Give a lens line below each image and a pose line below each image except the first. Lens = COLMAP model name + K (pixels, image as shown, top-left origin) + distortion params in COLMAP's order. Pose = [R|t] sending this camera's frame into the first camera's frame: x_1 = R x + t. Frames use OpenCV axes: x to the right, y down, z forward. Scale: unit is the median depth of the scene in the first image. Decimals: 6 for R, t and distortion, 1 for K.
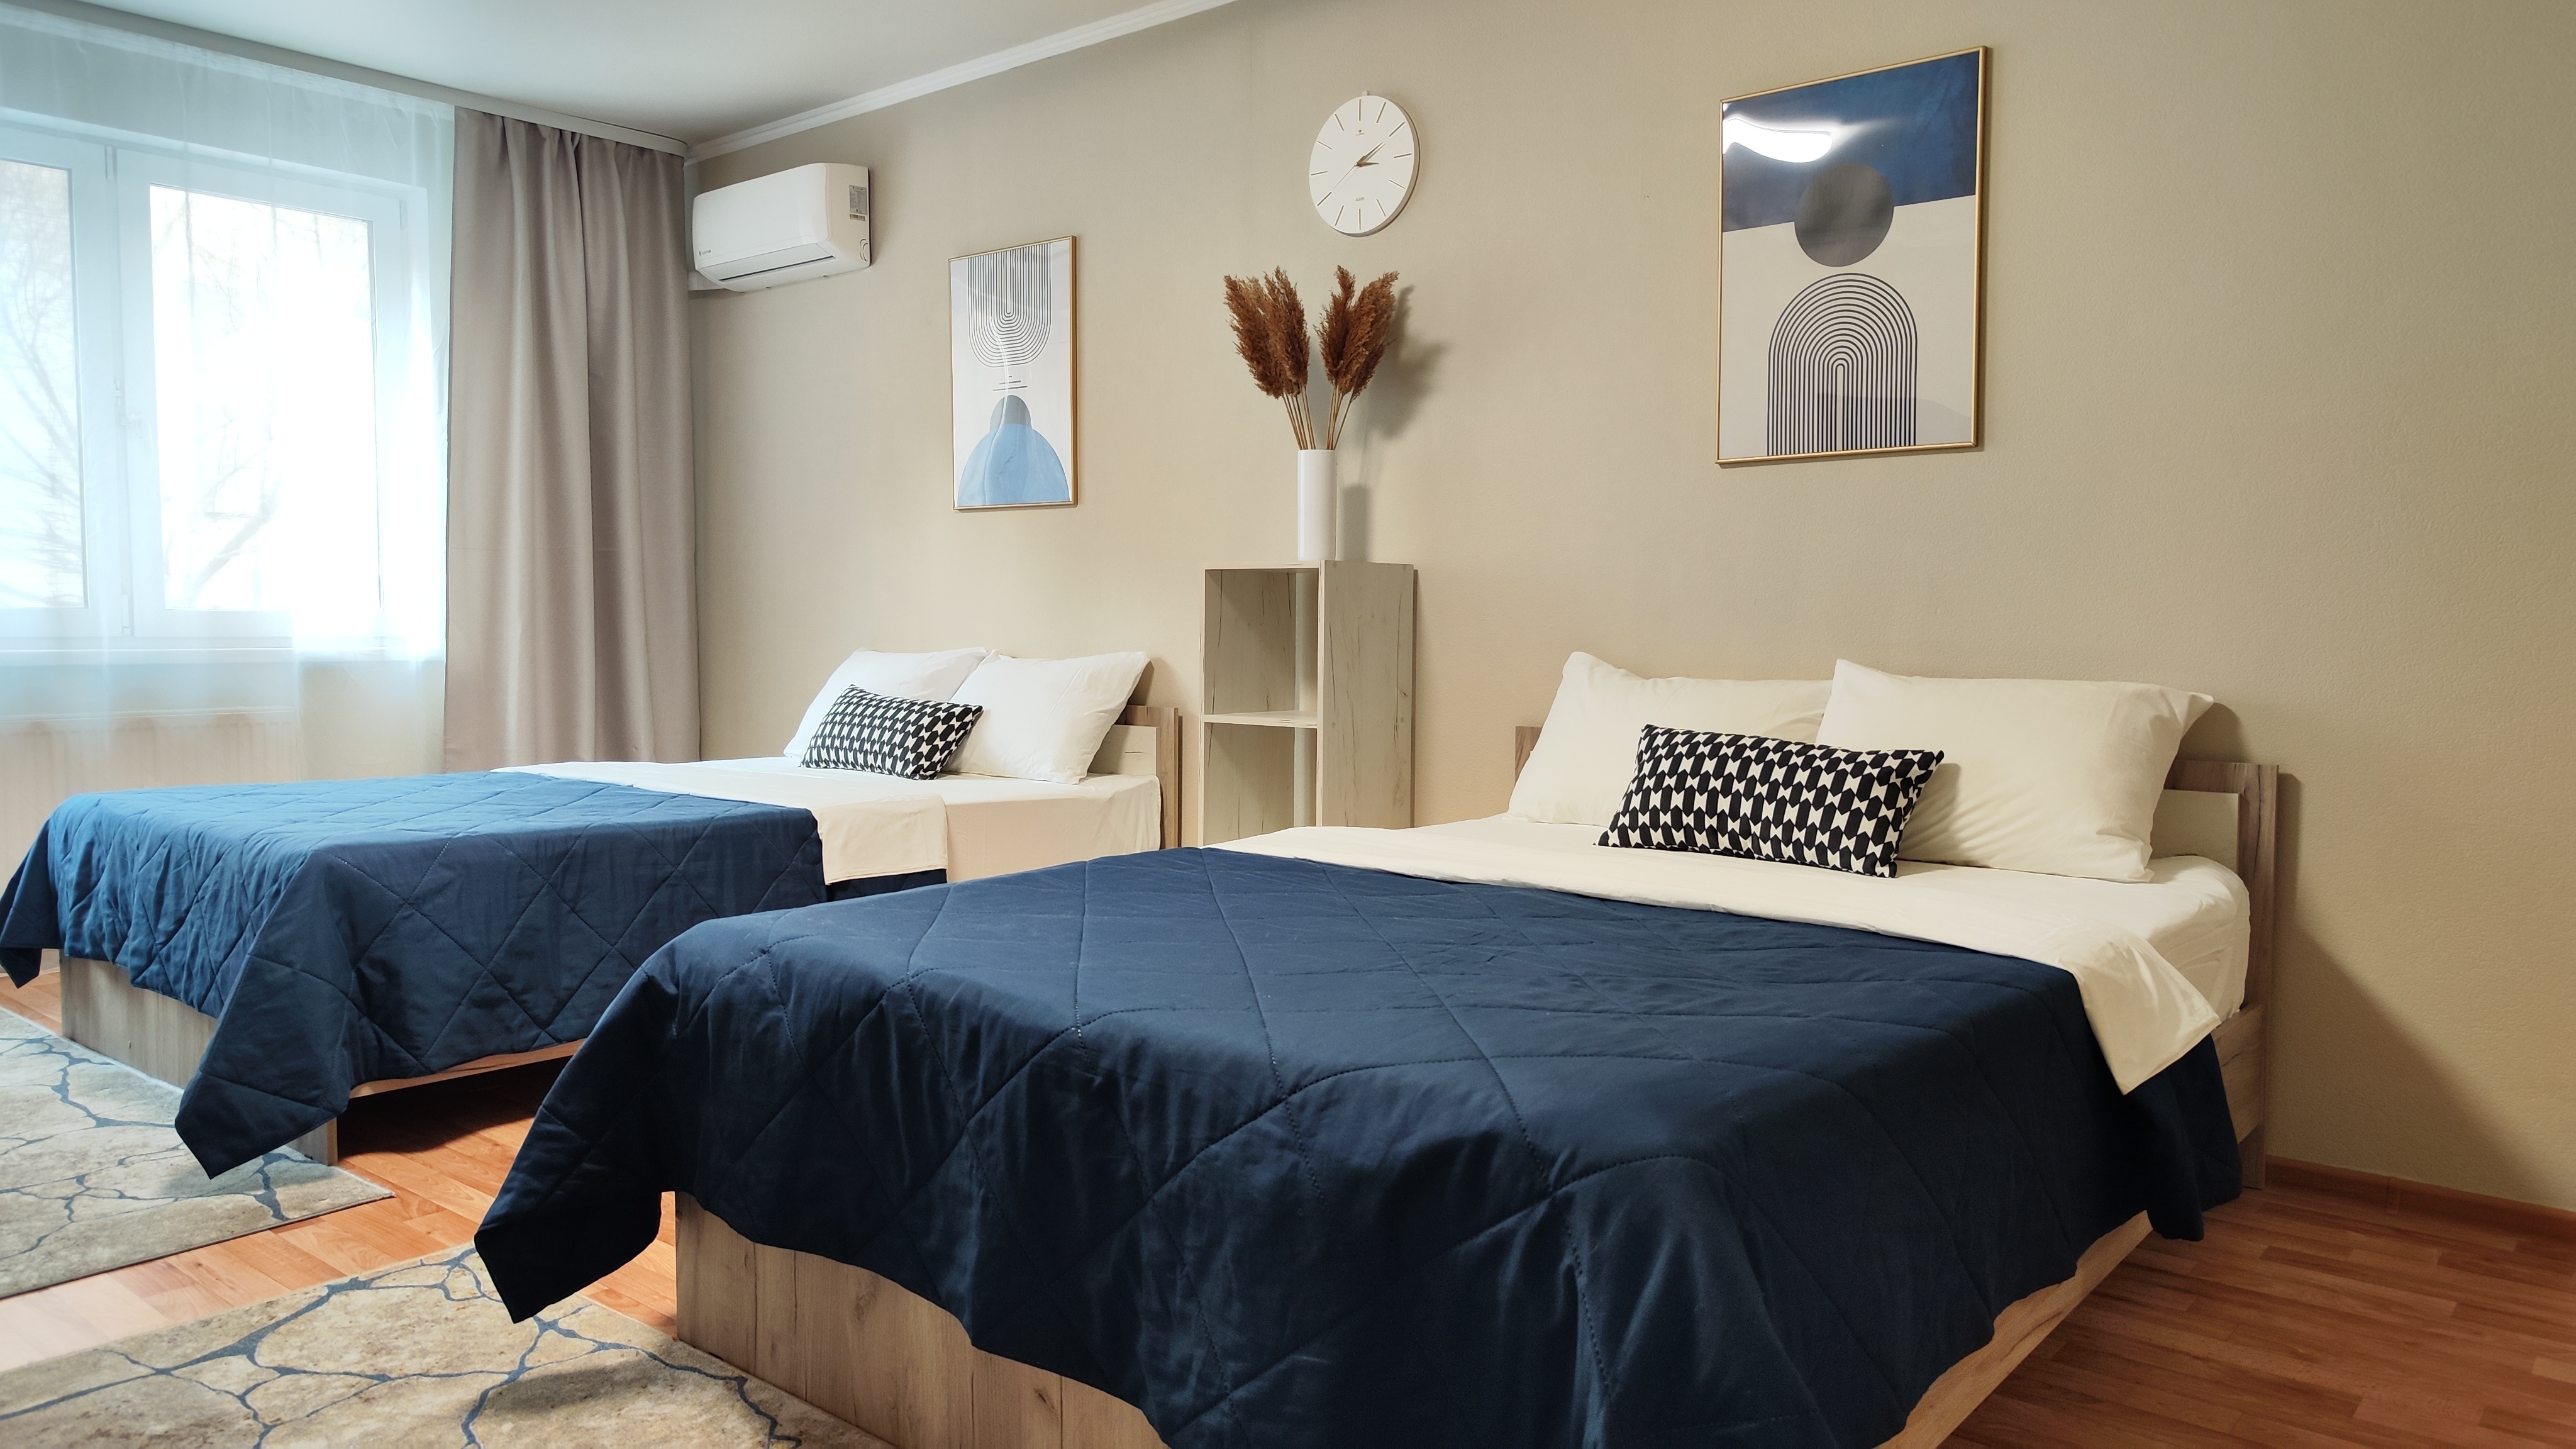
lens RADIAL K [[1713.6, 0, 1288.0], [0, 1713.6, 724.5], [0, 0, 1]] dist [0.013908, 0.000892]
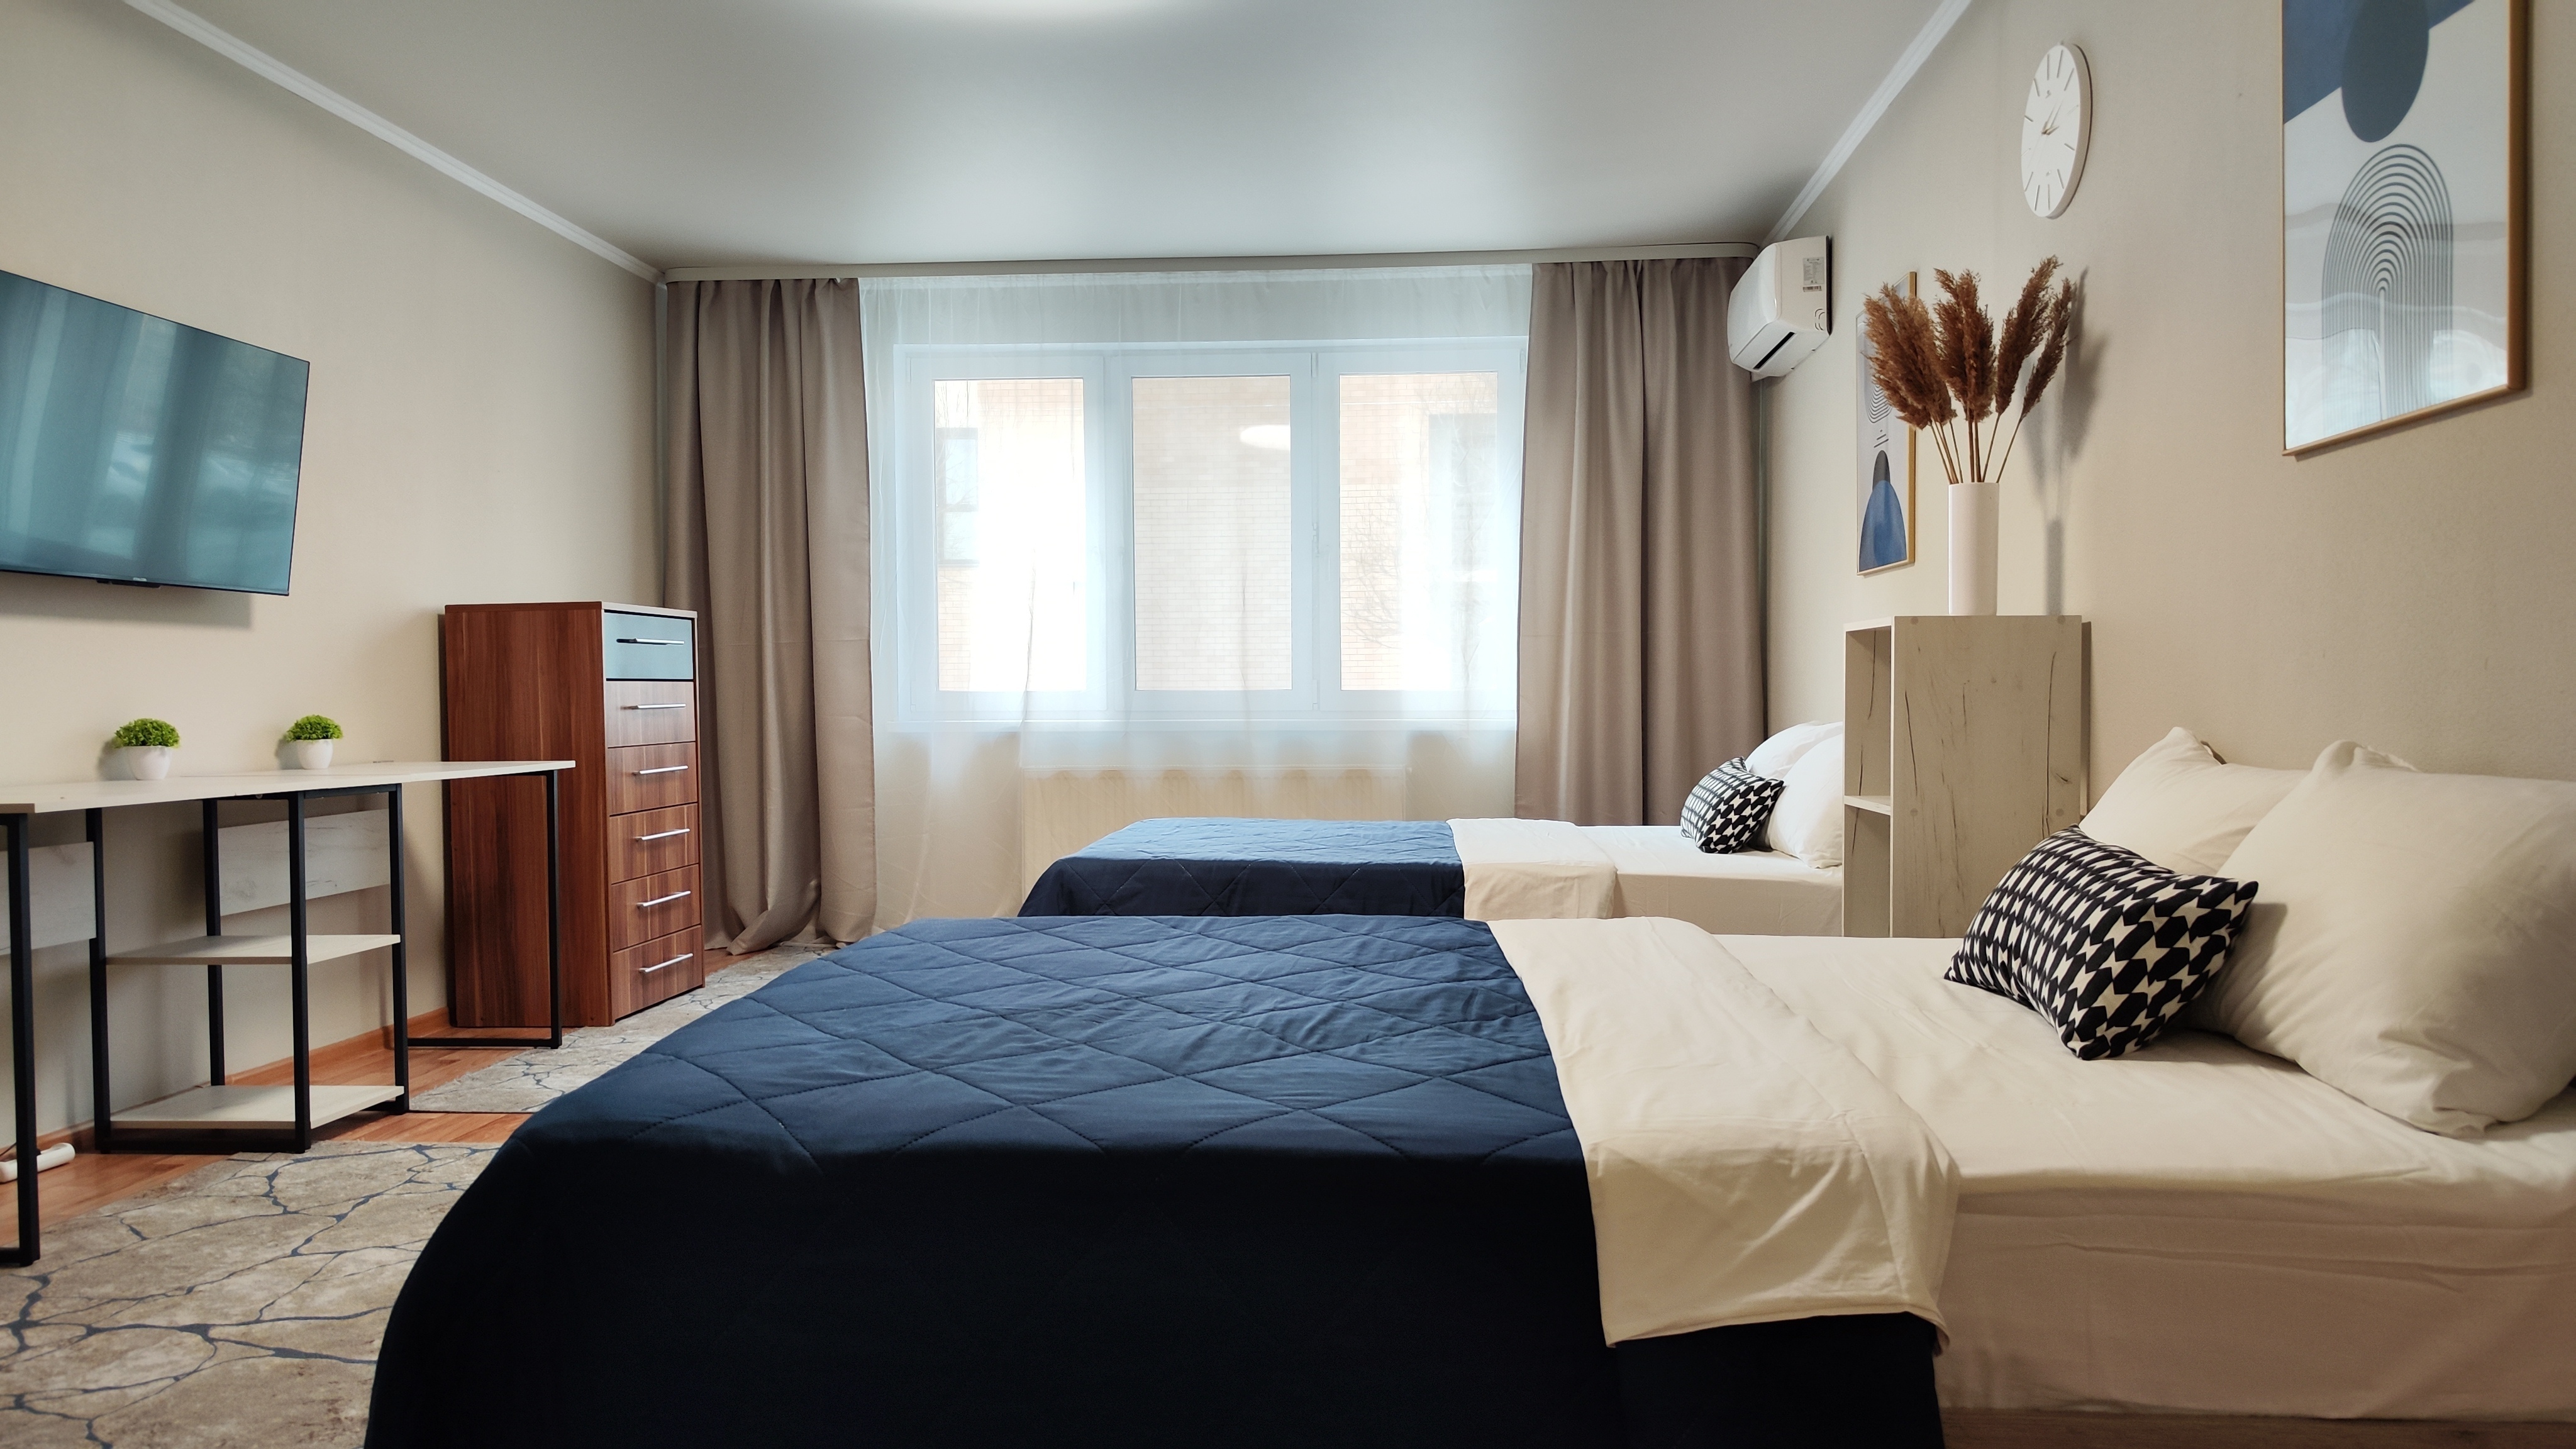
lens RADIAL K [[1736.1, 0, 1288.0], [0, 1736.1, 724.5], [0, 0, 1]] dist [-0.003099, -0.003526]
pose [[0.578395, 0.007438, -0.815723, 0.457210], [-0.044522, 0.998756, -0.022462, -0.008337], [0.814541, 0.049310, 0.578007, 0.213743]]
